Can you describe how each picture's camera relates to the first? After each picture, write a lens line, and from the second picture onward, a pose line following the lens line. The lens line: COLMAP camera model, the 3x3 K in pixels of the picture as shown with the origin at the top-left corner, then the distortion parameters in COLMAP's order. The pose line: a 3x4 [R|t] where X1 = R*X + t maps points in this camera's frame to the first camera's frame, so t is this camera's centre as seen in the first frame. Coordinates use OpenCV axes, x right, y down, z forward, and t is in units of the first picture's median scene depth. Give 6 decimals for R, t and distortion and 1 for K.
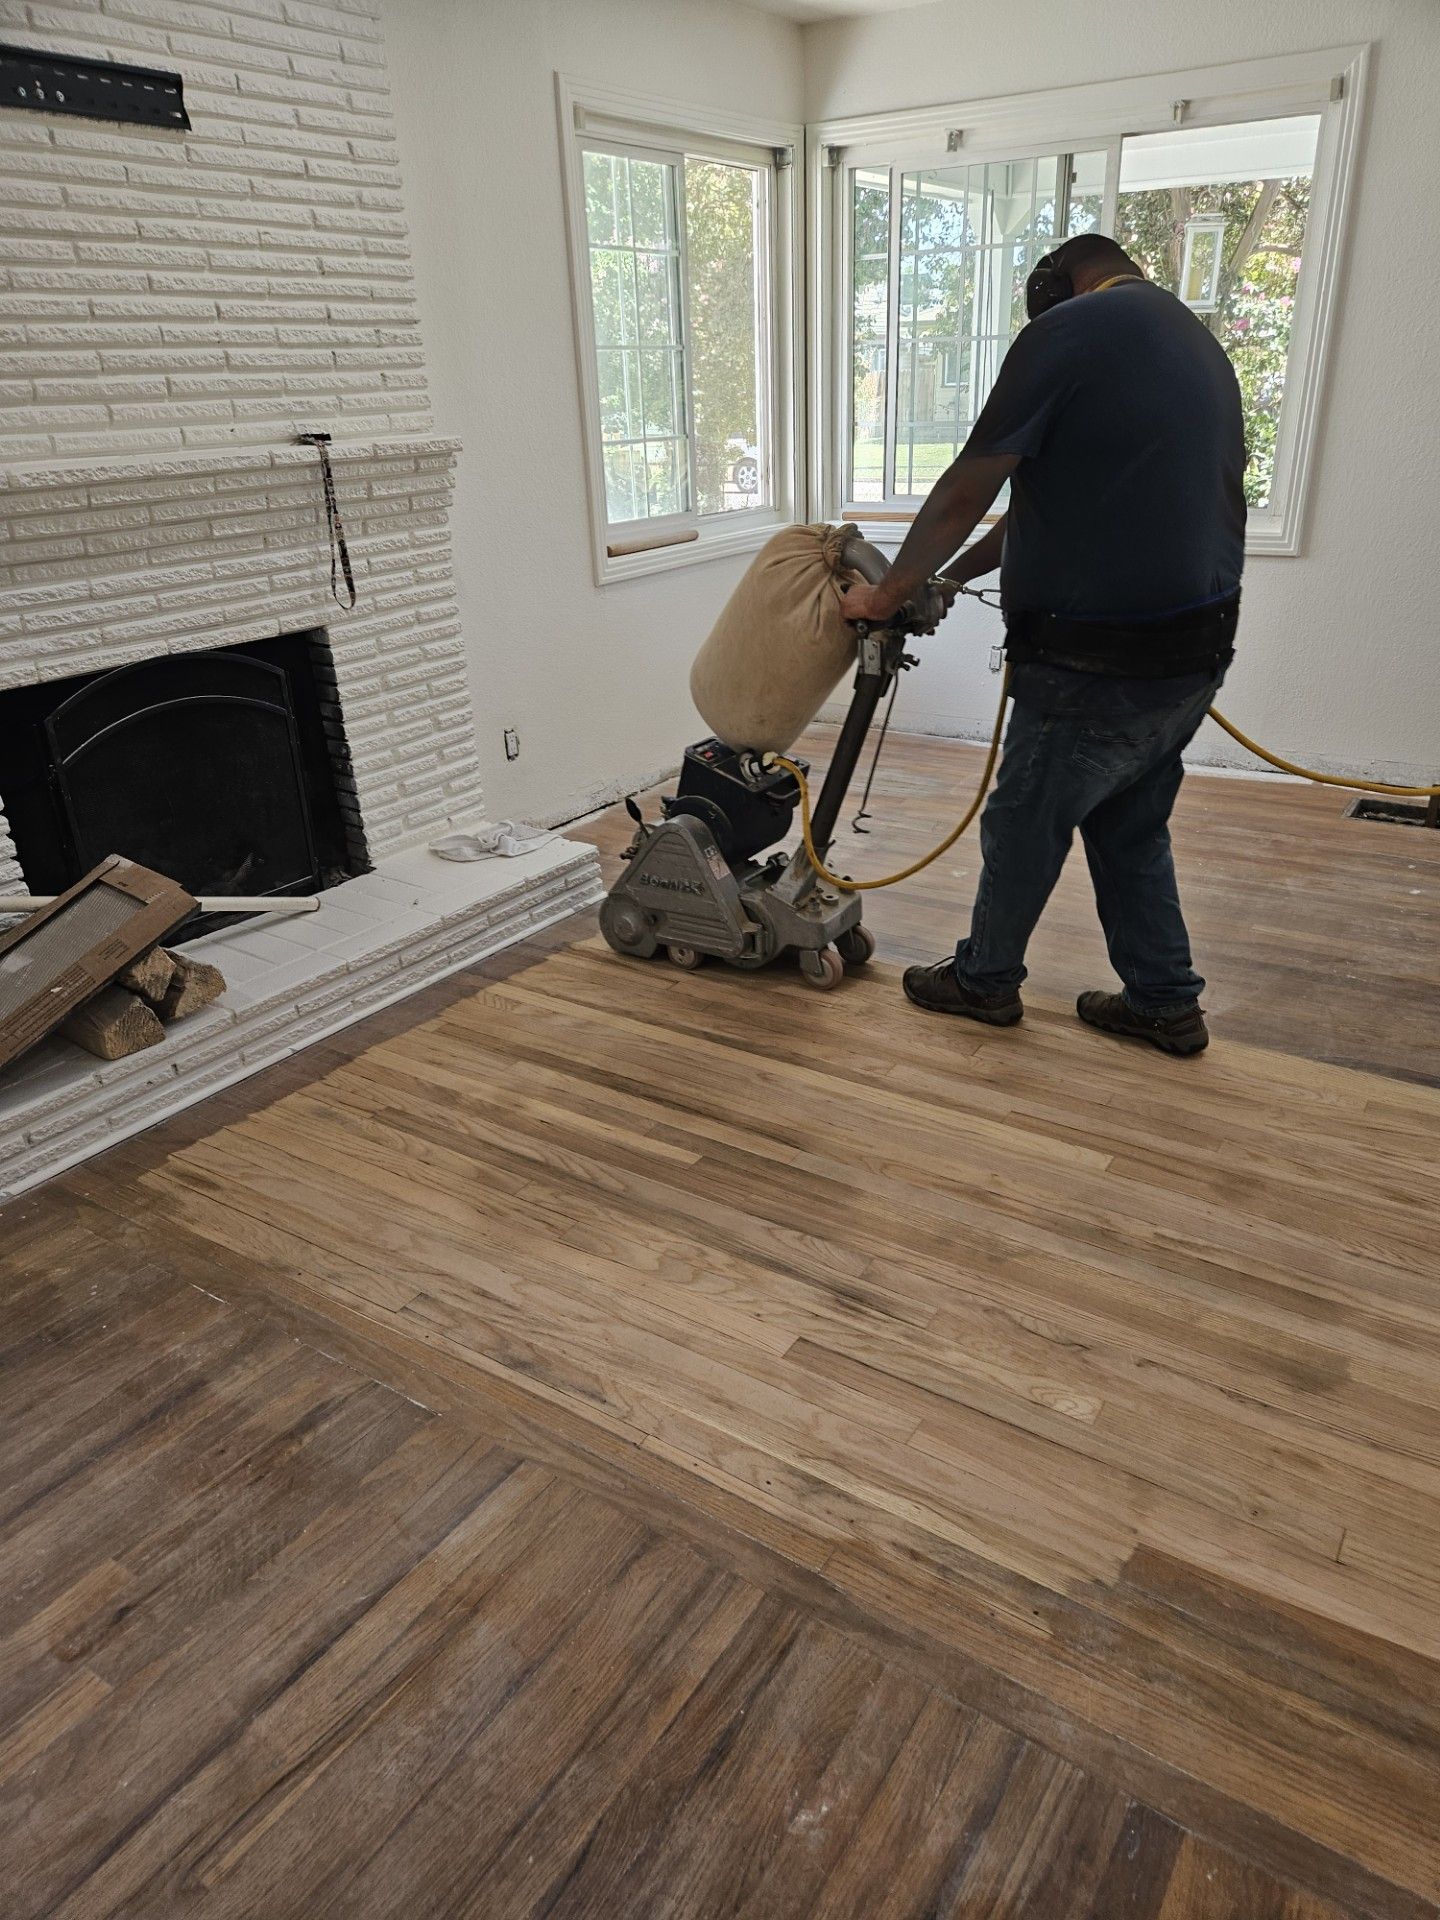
lens RADIAL K [[1296.2, 0, 735.3], [0, 1296.2, 973.7], [0, 0, 1]] dist [0.034145, -0.014718]
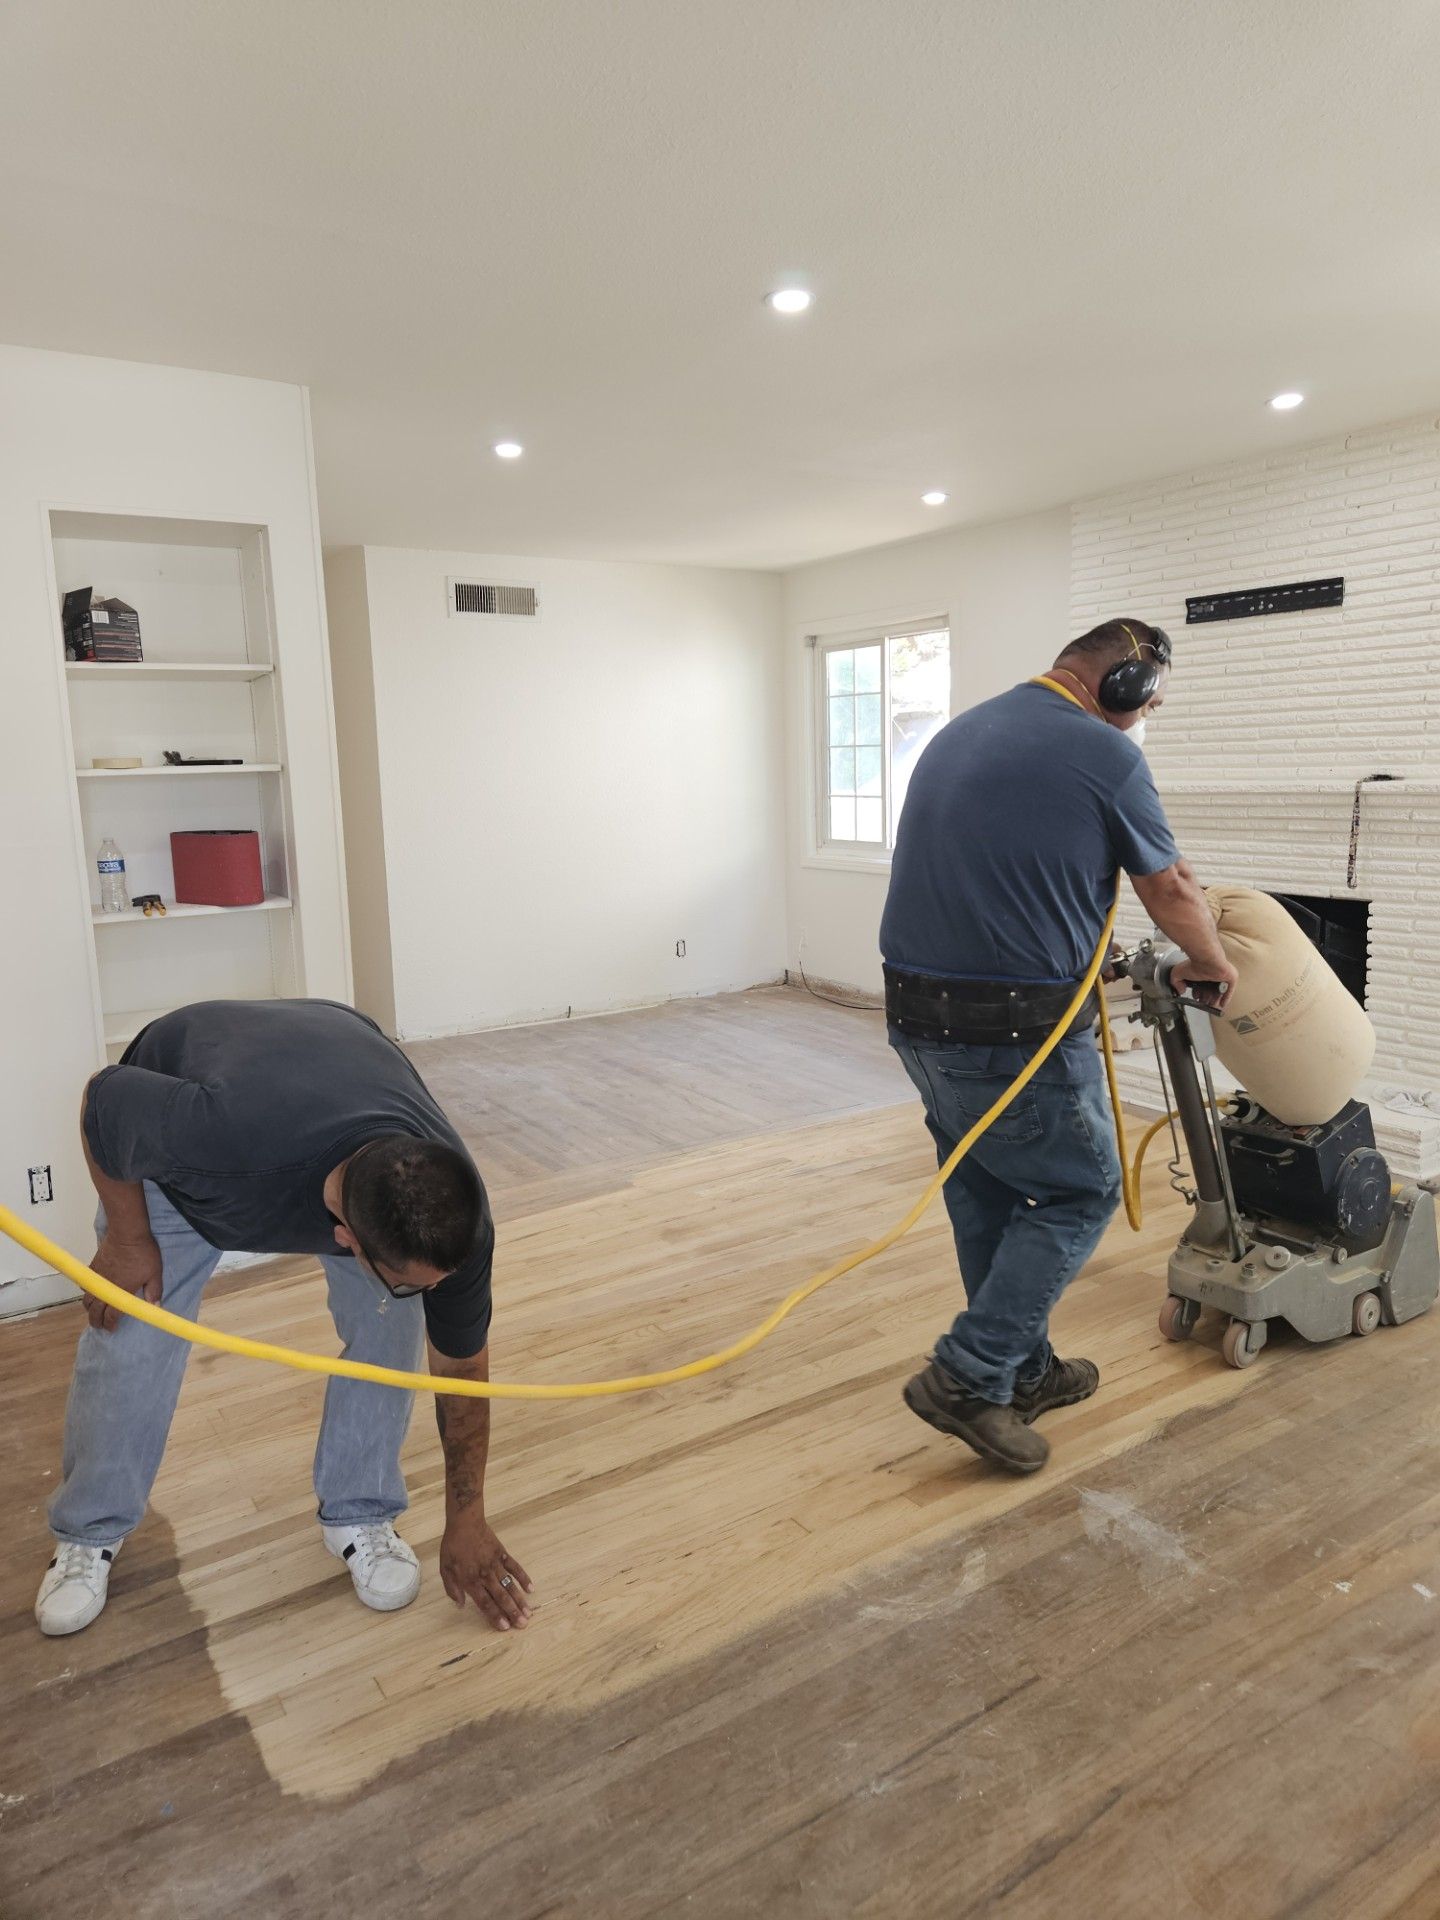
lens RADIAL K [[1296.2, 0, 728.7], [0, 1296.2, 955.7], [0, 0, 1]] dist [0.034145, -0.014718]
pose [[-0.398837, 0.180909, -0.899000, 1.508663], [-0.348806, 0.876731, 0.331174, -0.539628], [0.848094, 0.445661, -0.286571, 1.034258]]
